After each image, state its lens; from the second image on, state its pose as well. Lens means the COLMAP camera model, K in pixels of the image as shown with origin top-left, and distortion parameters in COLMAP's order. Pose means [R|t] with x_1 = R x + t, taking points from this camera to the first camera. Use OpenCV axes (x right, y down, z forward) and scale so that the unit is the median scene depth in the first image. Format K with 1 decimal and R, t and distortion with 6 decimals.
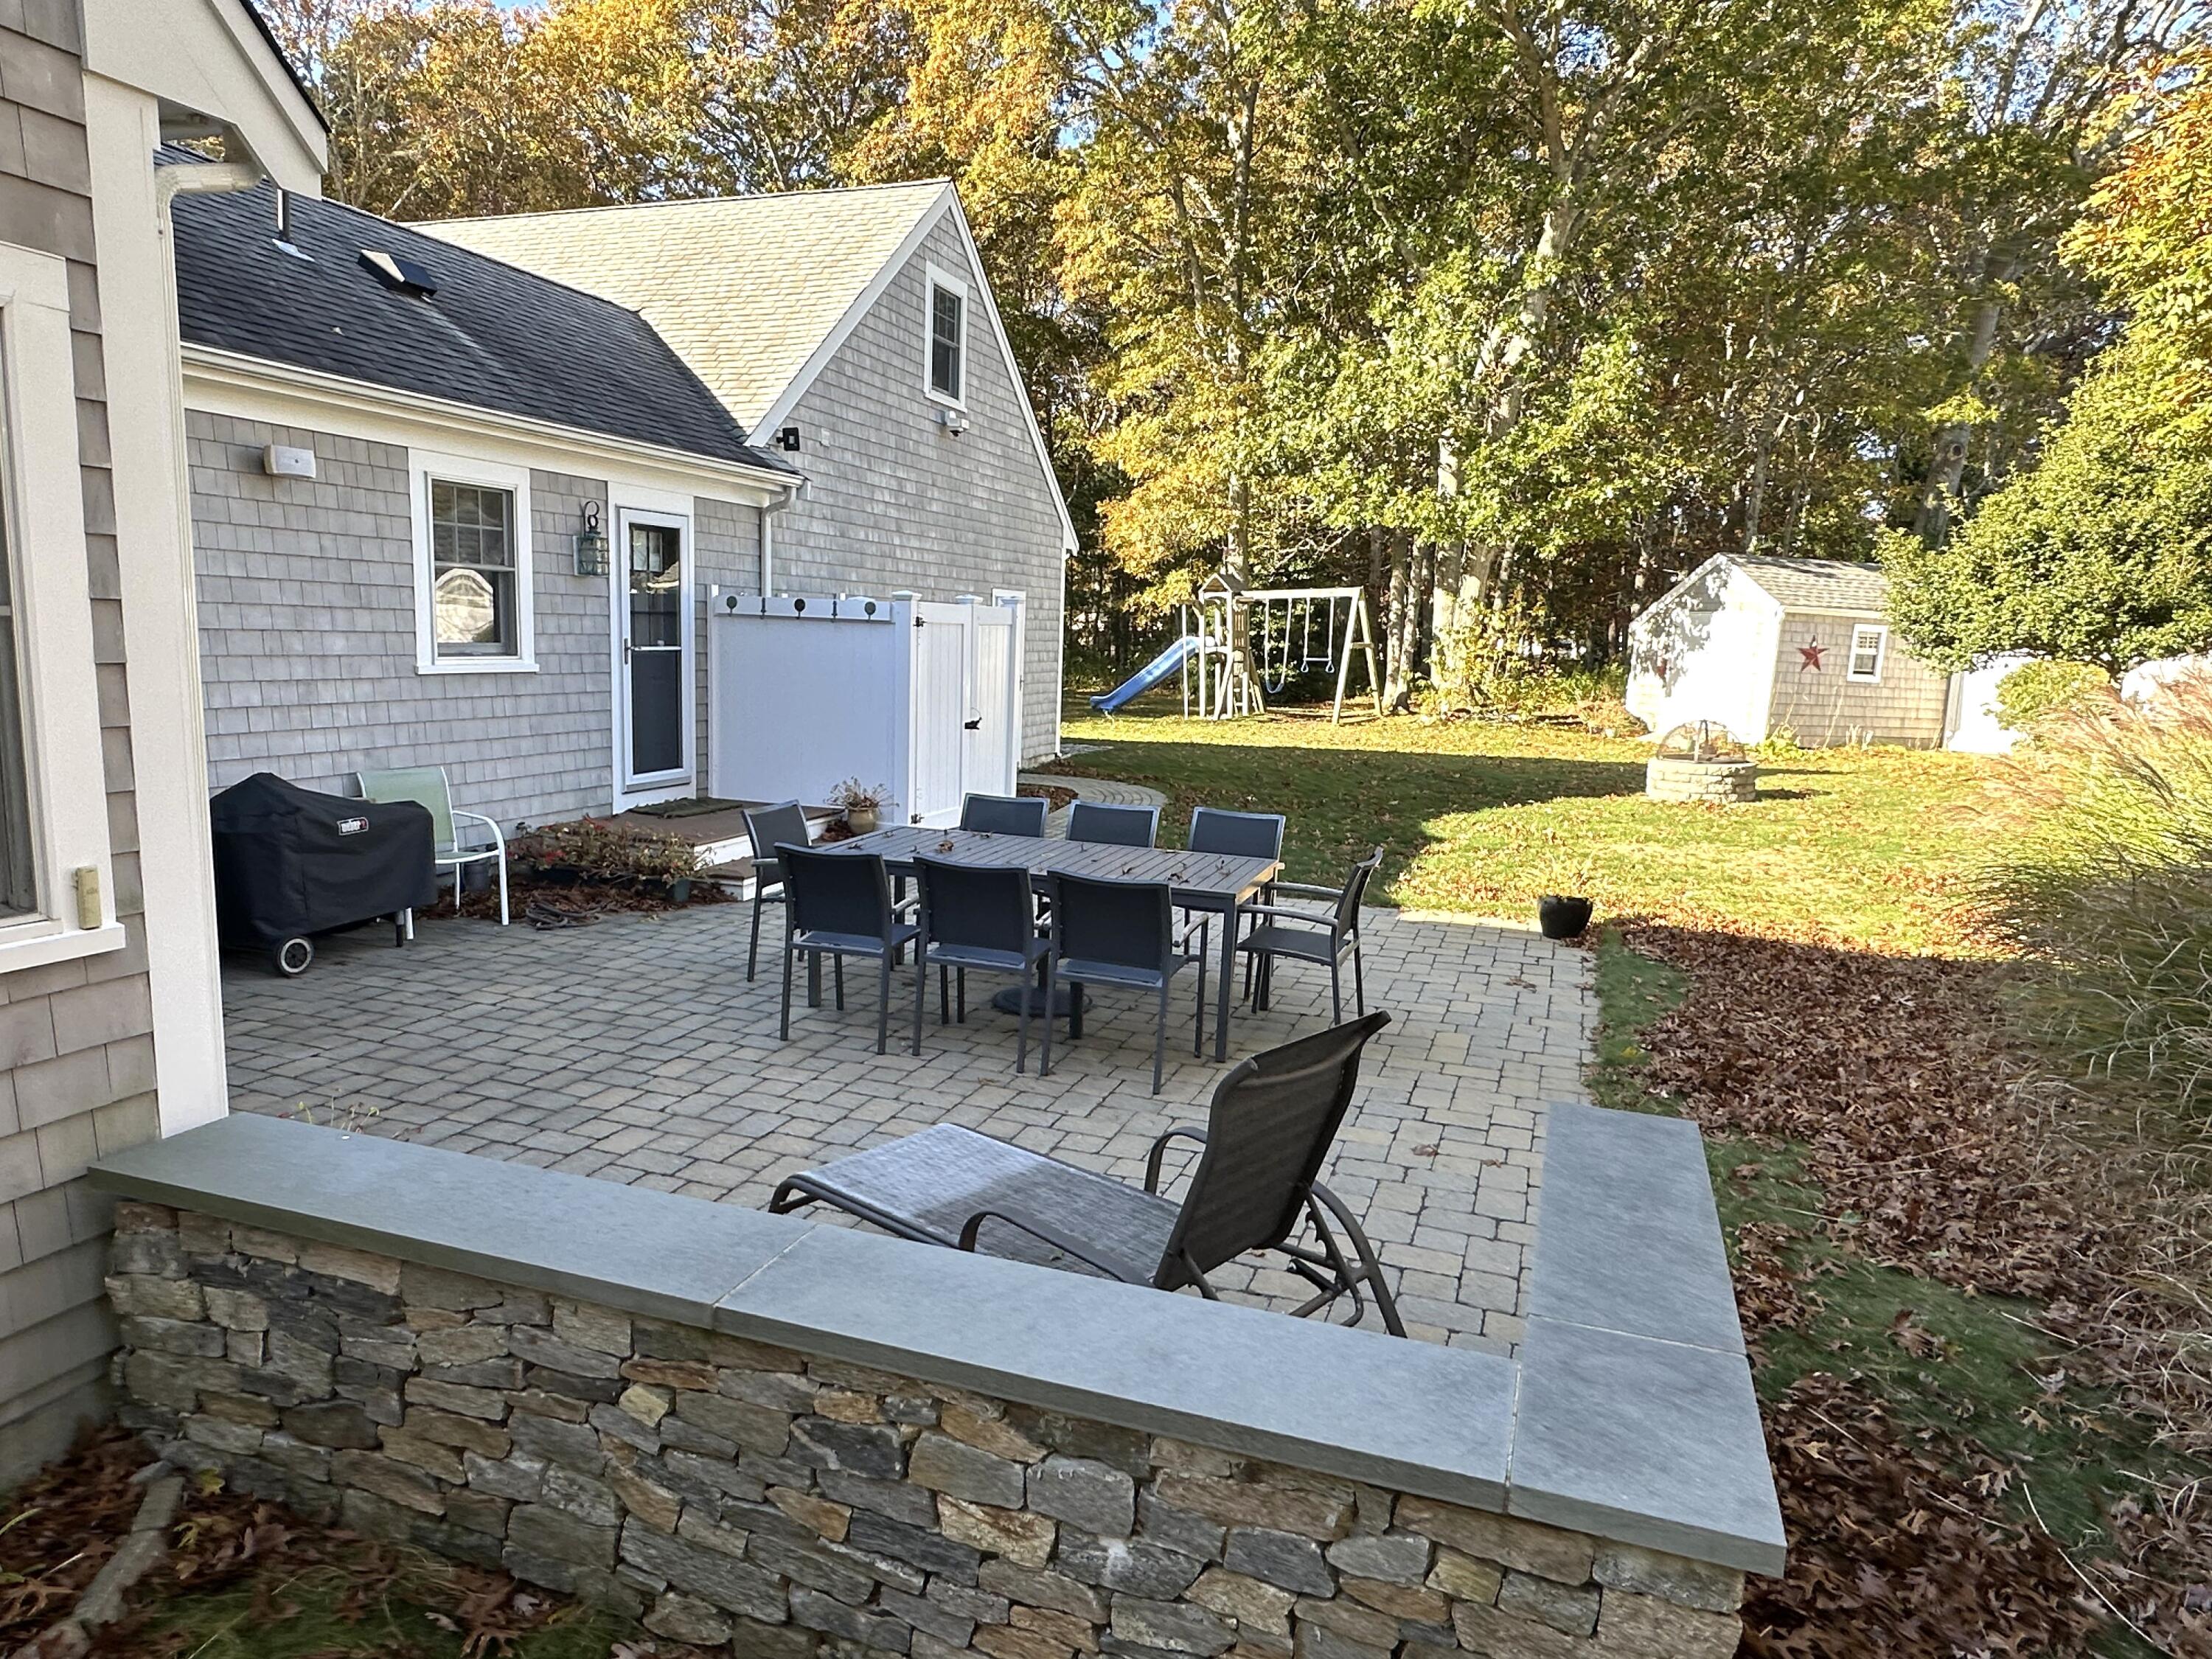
lens RADIAL K [[1564.2, 0, 1106.0], [0, 1564.2, 829.5], [0, 0, 1]] dist [-0.008593, -0.004654]
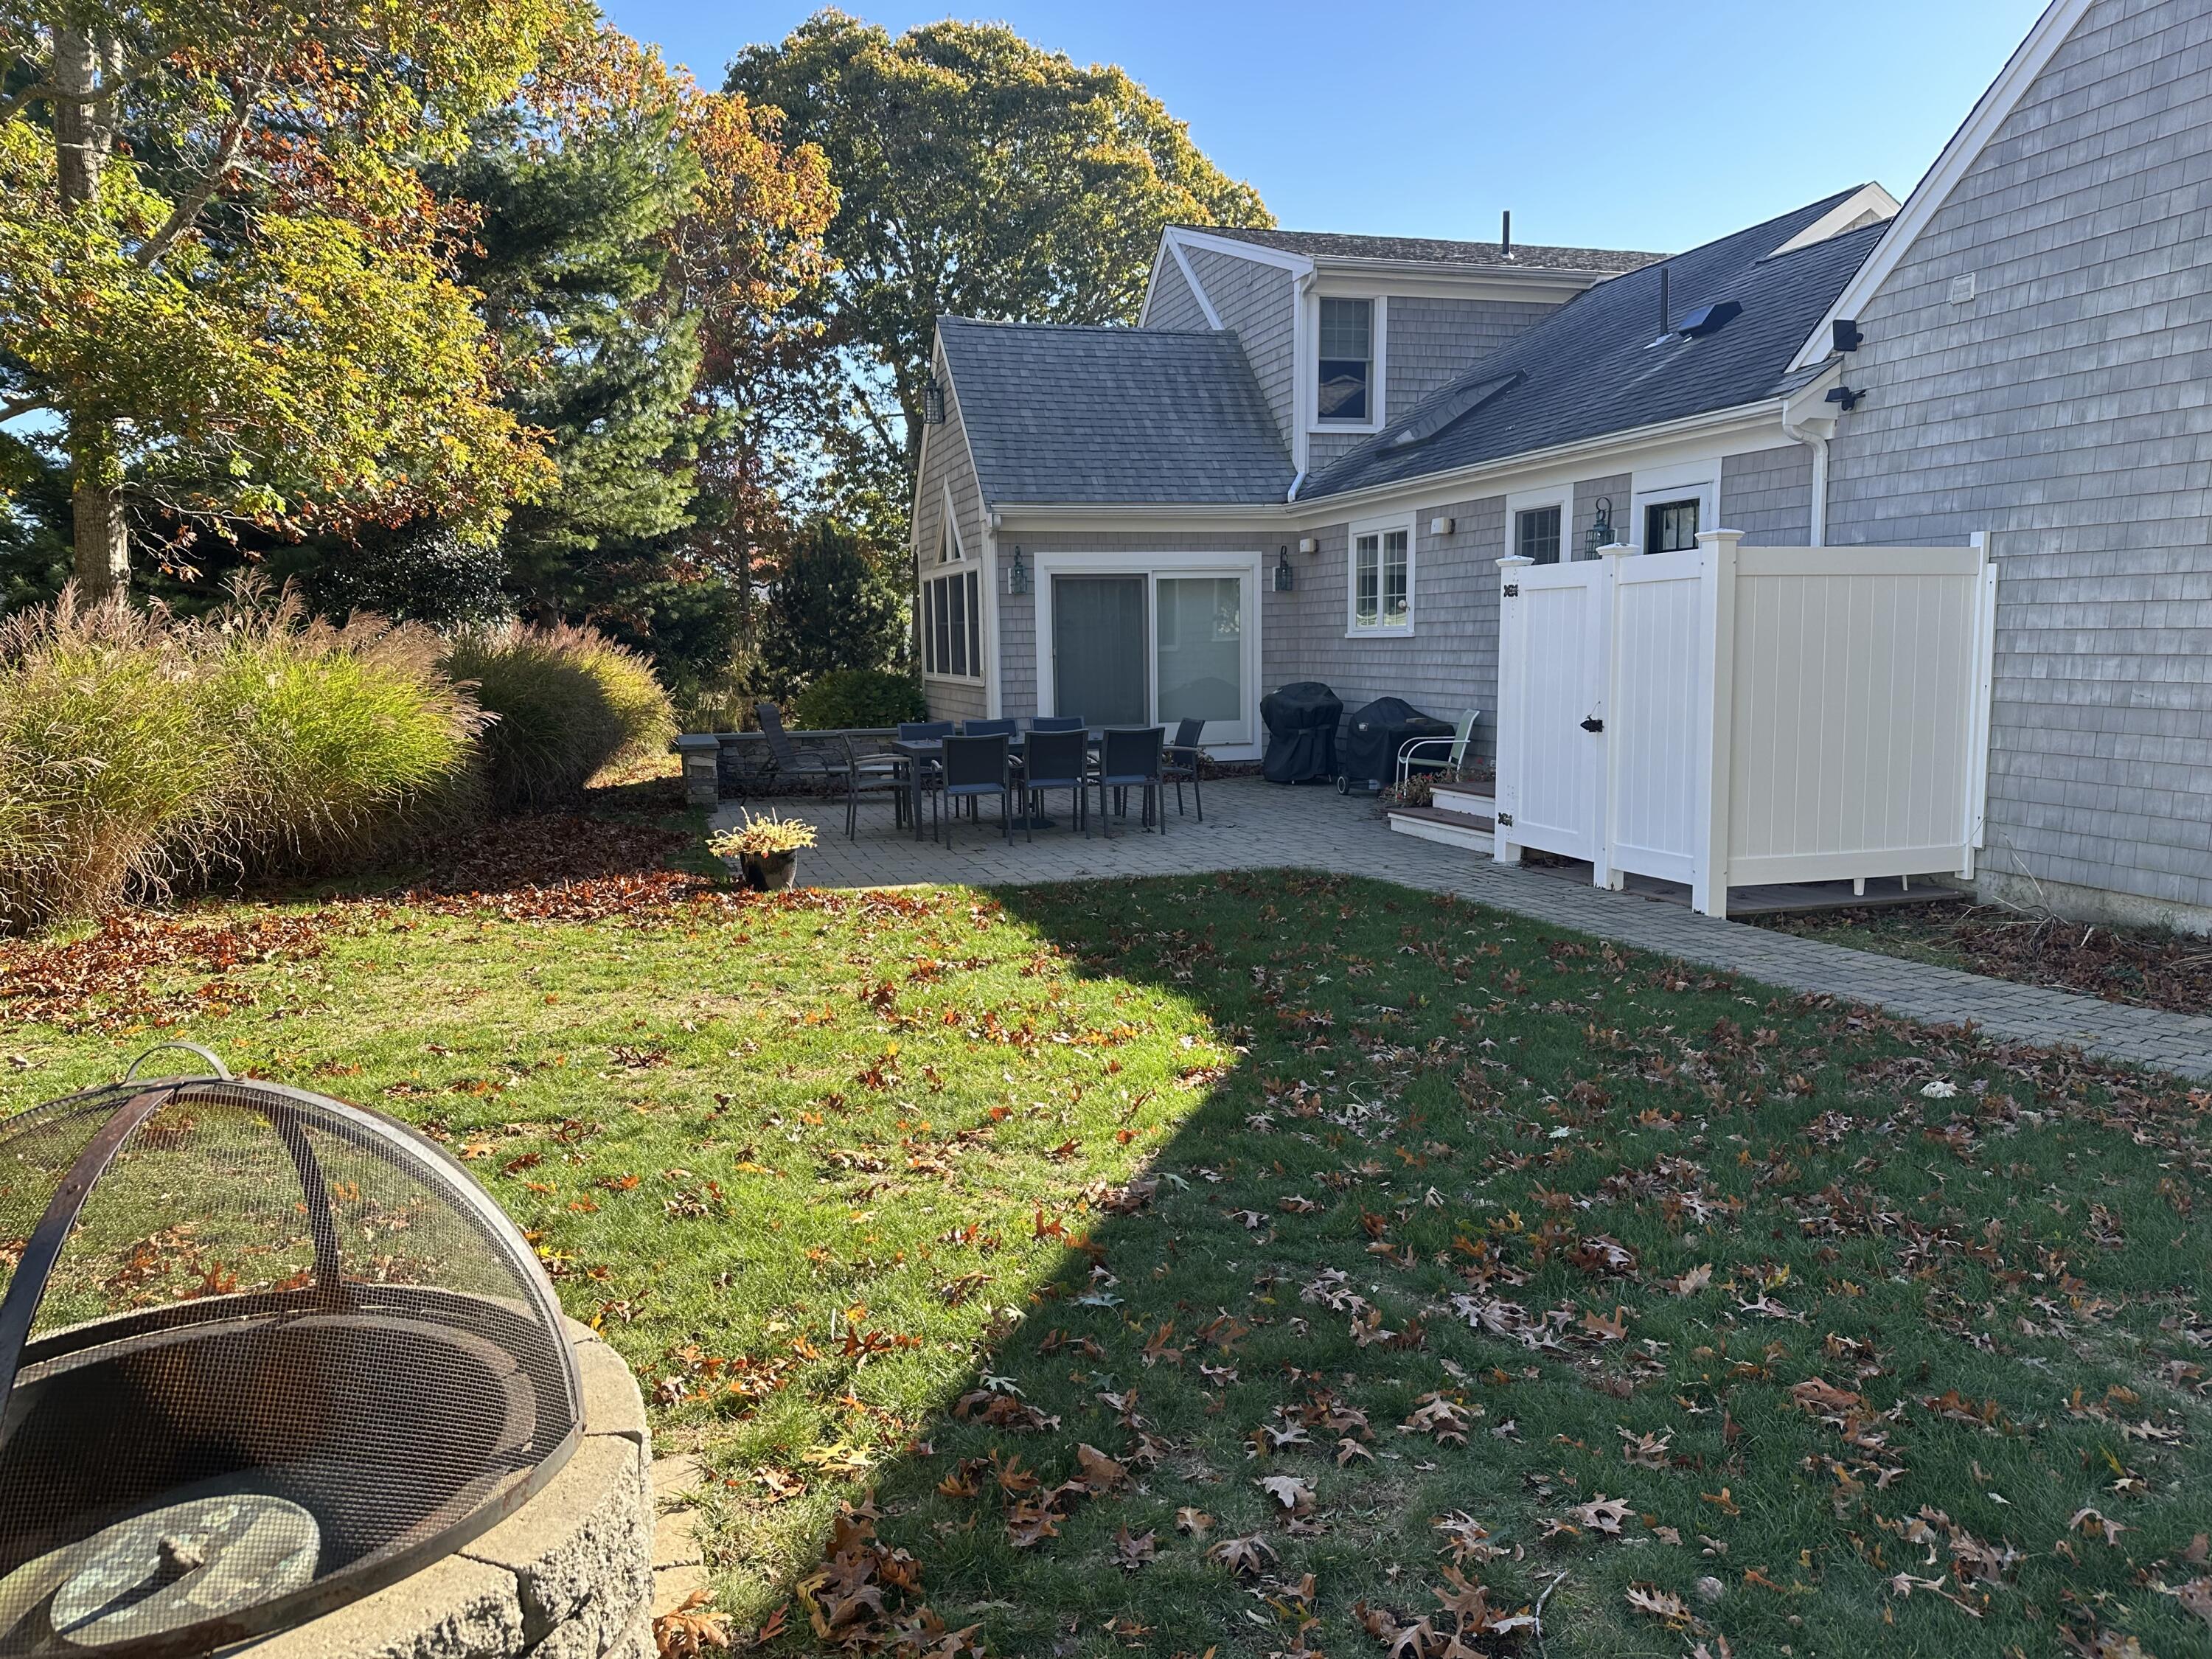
lens RADIAL K [[1538.7, 0, 1106.0], [0, 1538.7, 829.5], [0, 0, 1]] dist [0.054393, -0.060840]
pose [[-0.826135, 0.047697, -0.561449, 0.612381], [-0.085003, 0.974458, 0.207859, -0.181280], [0.557023, 0.219445, -0.800980, 1.769858]]
